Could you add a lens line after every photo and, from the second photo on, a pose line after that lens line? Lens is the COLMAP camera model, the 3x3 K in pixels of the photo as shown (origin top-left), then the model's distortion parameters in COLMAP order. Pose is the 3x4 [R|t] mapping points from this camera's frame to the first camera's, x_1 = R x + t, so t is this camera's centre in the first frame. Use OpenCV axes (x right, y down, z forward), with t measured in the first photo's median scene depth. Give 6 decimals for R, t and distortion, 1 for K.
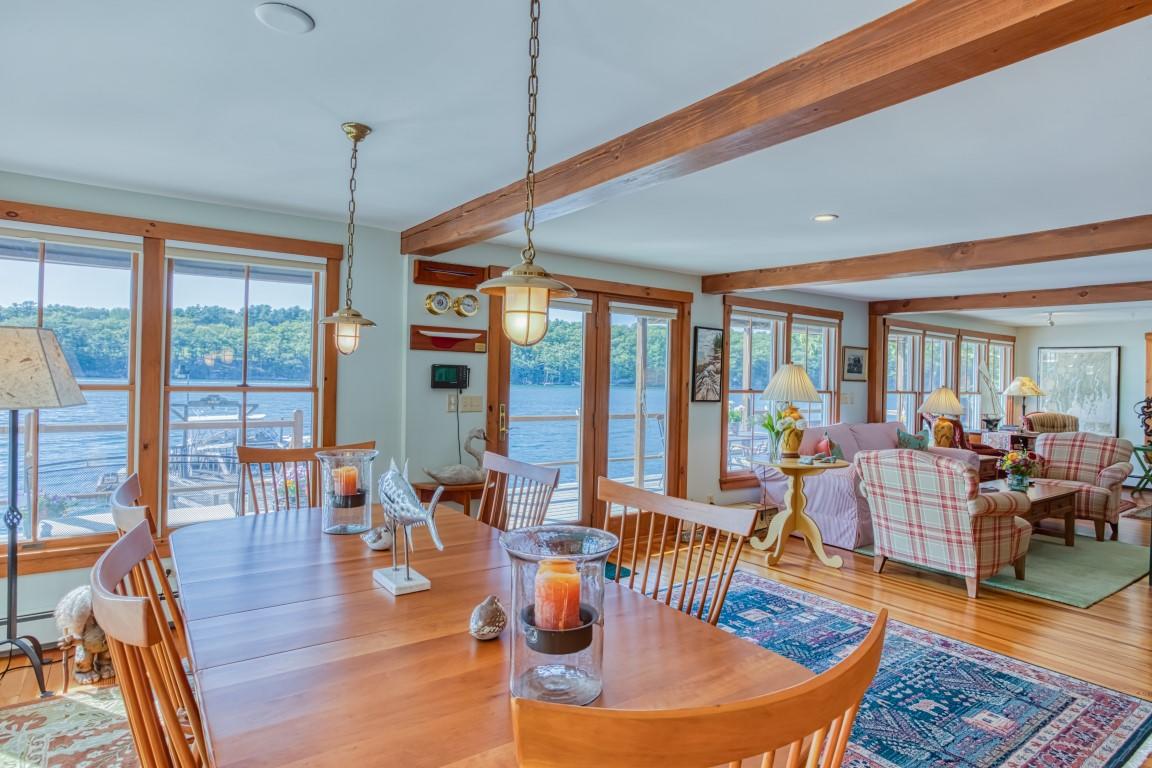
lens RADIAL K [[655.8, 0, 574.3], [0, 655.8, 375.8], [0, 0, 1]] dist [0.003362, 0.006420]
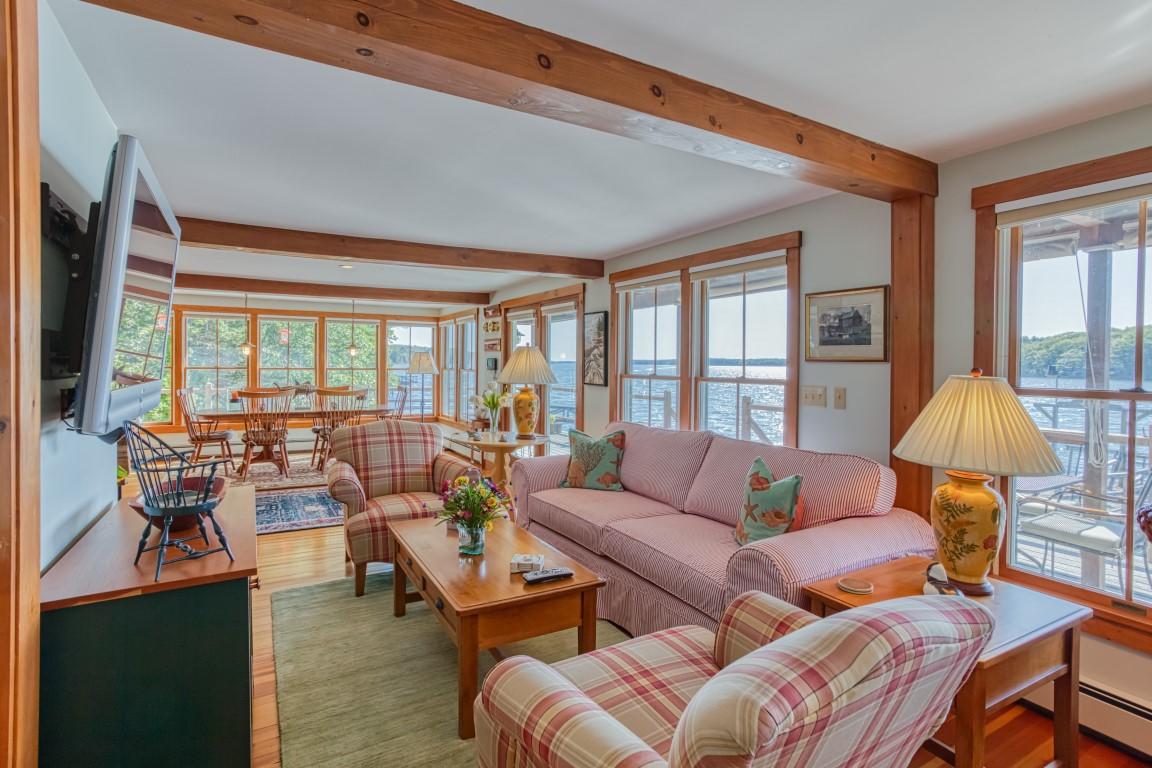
lens RADIAL K [[572.9, 0, 575.7], [0, 572.9, 372.8], [0, 0, 1]] dist [0.001329, 0.005357]
pose [[-0.121350, -0.007538, -0.992581, 1.072518], [-0.011212, 0.999918, -0.006223, 0.025798], [0.992546, 0.010374, -0.121425, 1.065256]]
